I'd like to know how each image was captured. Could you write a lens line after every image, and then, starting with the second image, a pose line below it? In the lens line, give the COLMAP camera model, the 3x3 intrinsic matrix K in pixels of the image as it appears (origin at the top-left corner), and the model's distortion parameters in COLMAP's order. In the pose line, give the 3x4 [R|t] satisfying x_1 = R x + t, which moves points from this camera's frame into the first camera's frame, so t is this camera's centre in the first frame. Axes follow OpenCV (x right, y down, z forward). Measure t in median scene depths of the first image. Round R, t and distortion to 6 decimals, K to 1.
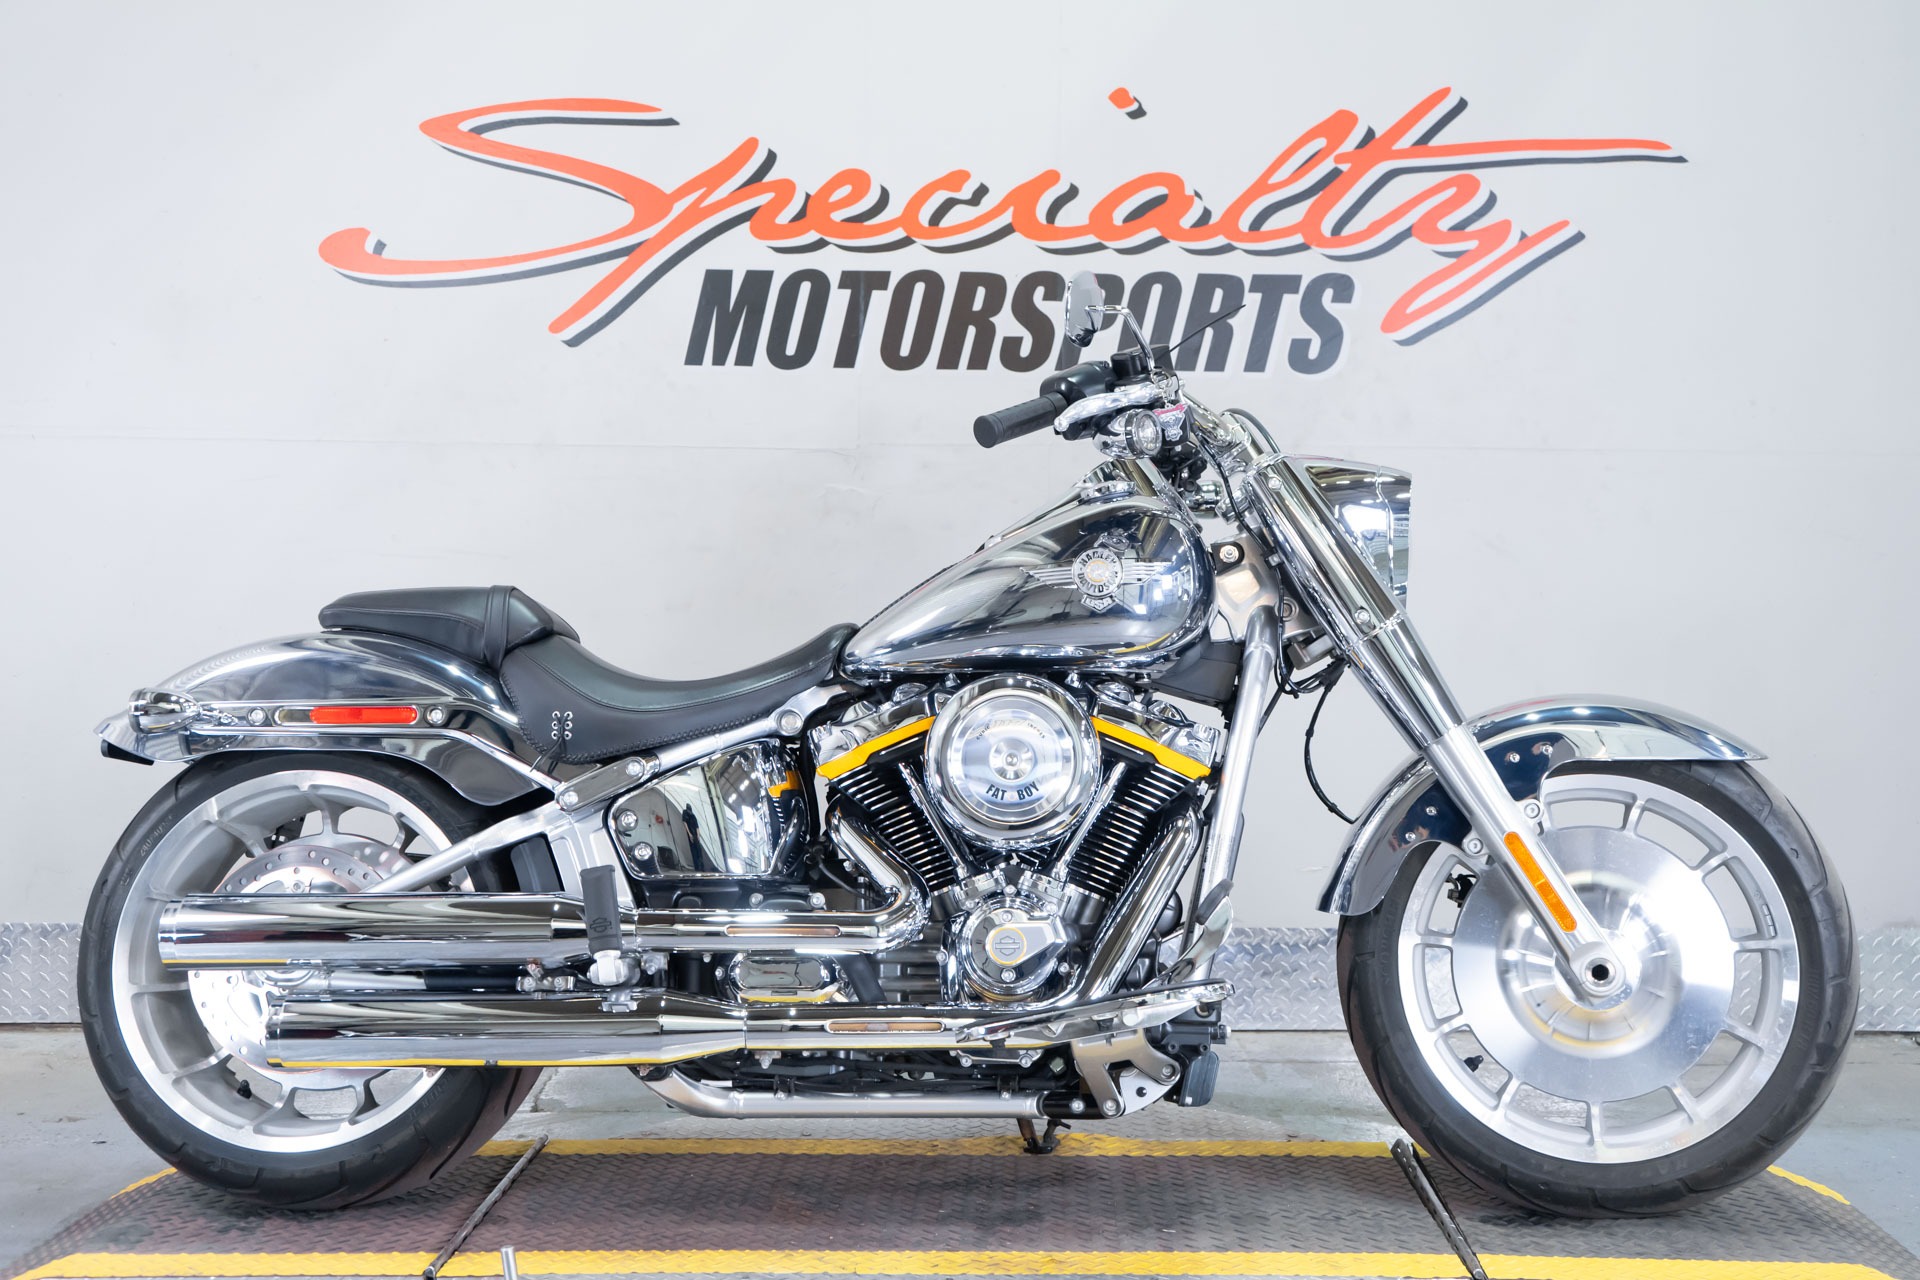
lens RADIAL K [[2260.3, 0, 971.6], [0, 2260.3, 642.0], [0, 0, 1]] dist [0.035011, 0.000000]
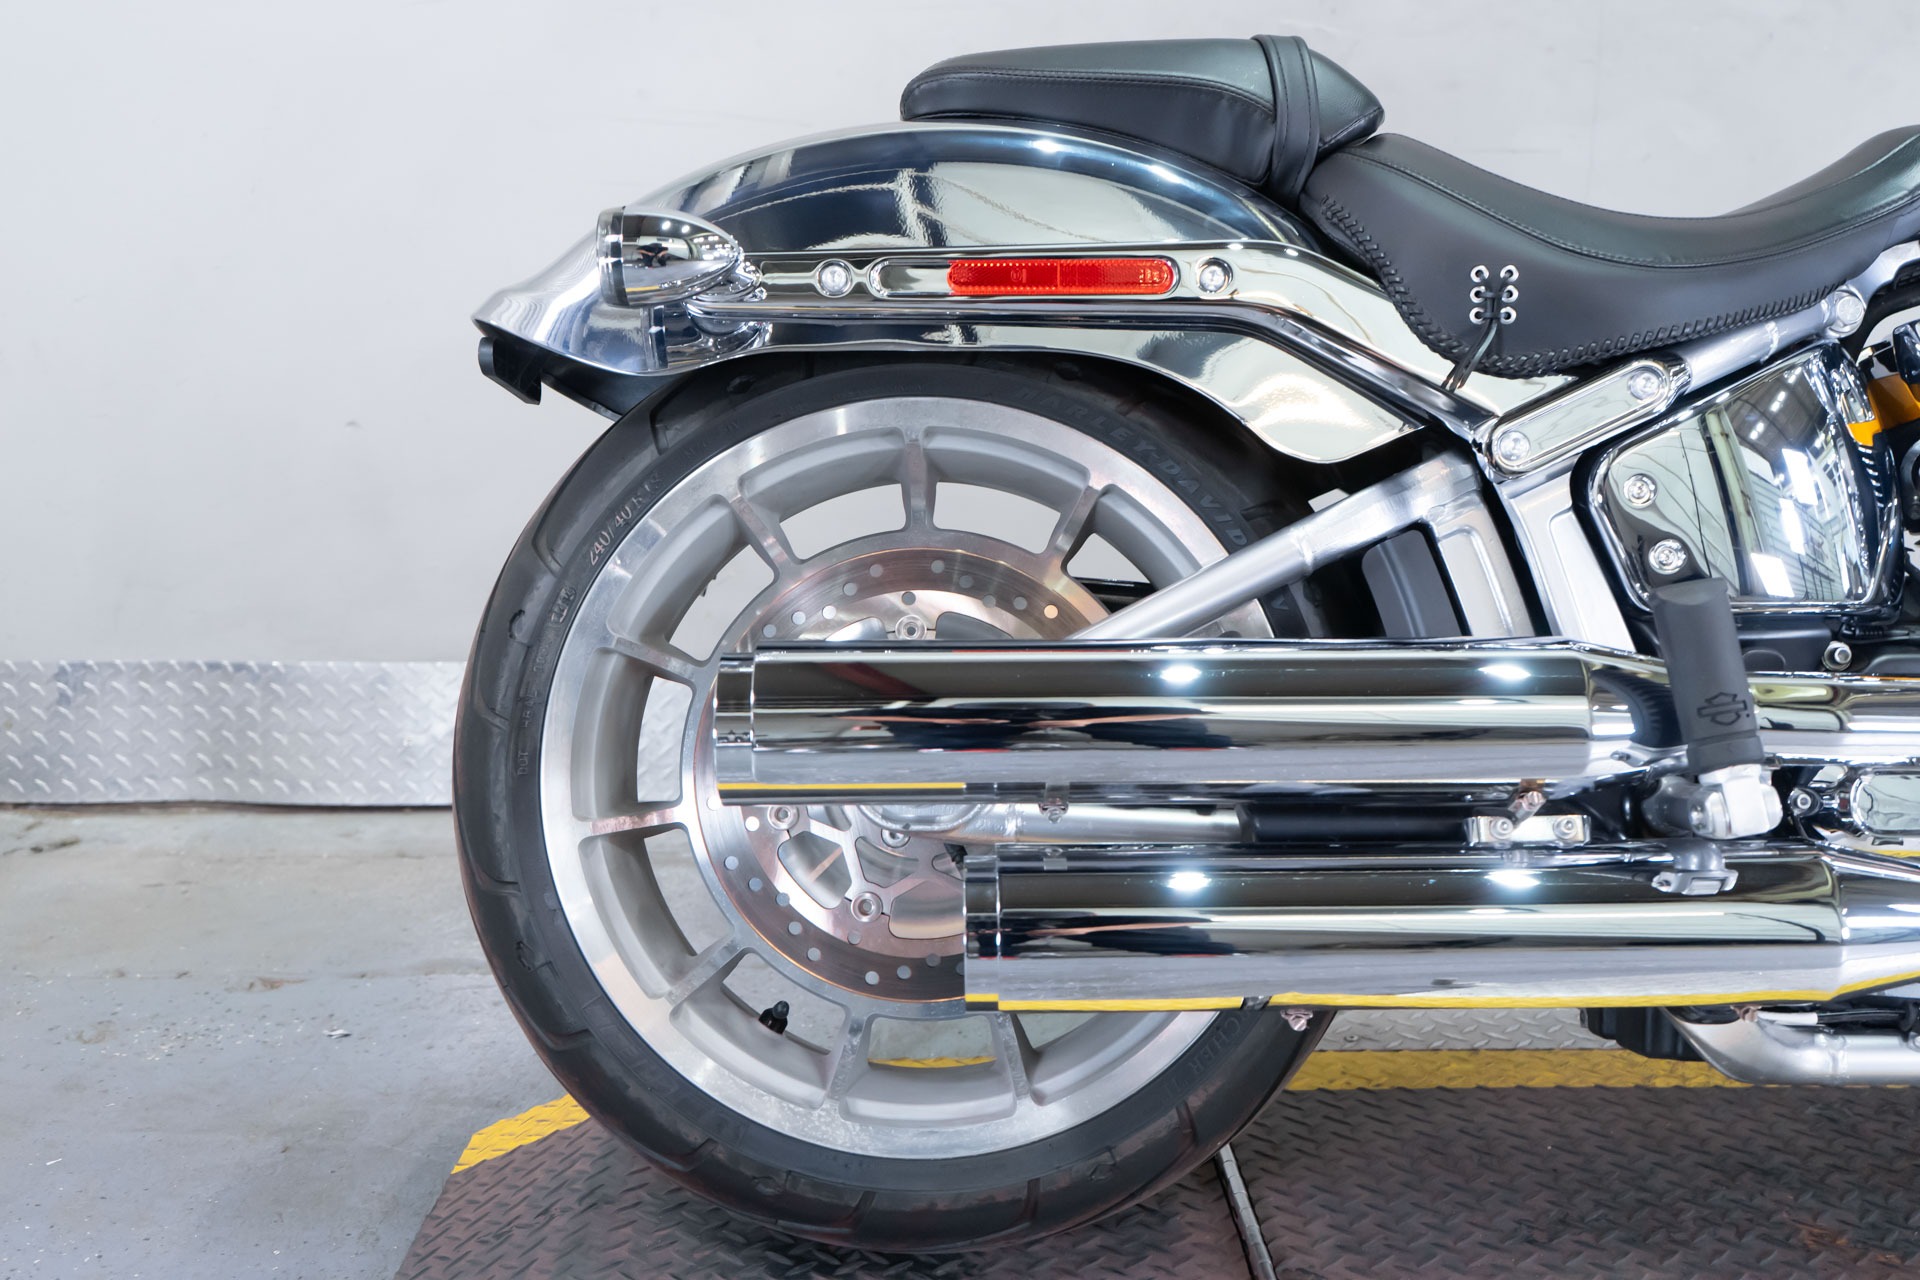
lens RADIAL K [[2054.1, 0, 942.6], [0, 2054.1, 641.5], [0, 0, 1]] dist [0.027700, 0.000000]
pose [[0.998213, -0.001299, 0.059740, -0.318630], [-0.006148, 0.992225, 0.124306, 0.055284], [-0.059437, -0.124451, 0.990444, 0.560453]]
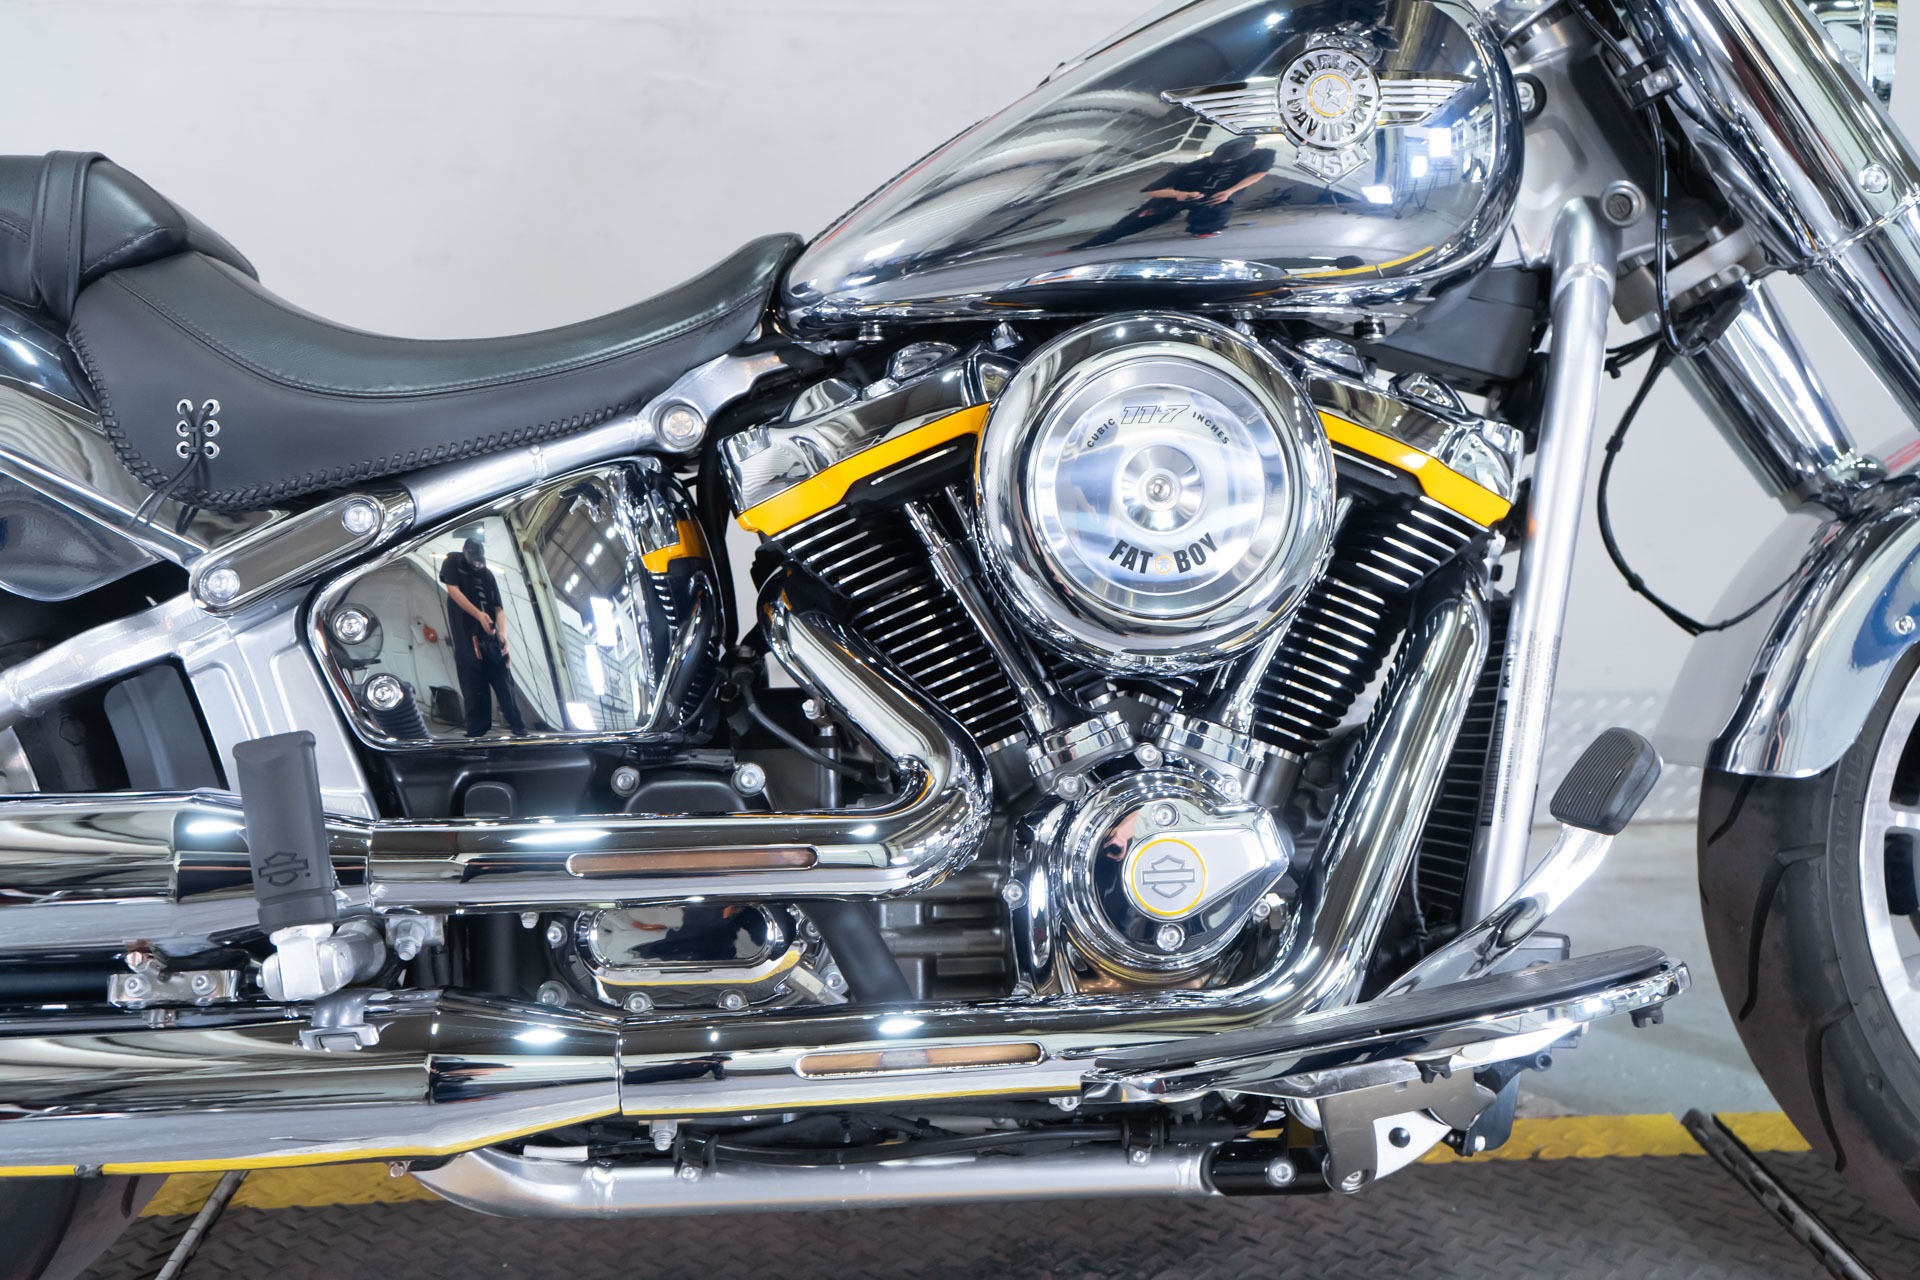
lens RADIAL K [[2054.1, 0, 993.7], [0, 2054.1, 610.3], [0, 0, 1]] dist [0.027700, 0.000000]
pose [[0.993193, -0.018320, 0.115034, -0.066715], [0.006271, 0.994532, 0.104241, 0.030306], [-0.116314, -0.102810, 0.987877, 0.552016]]
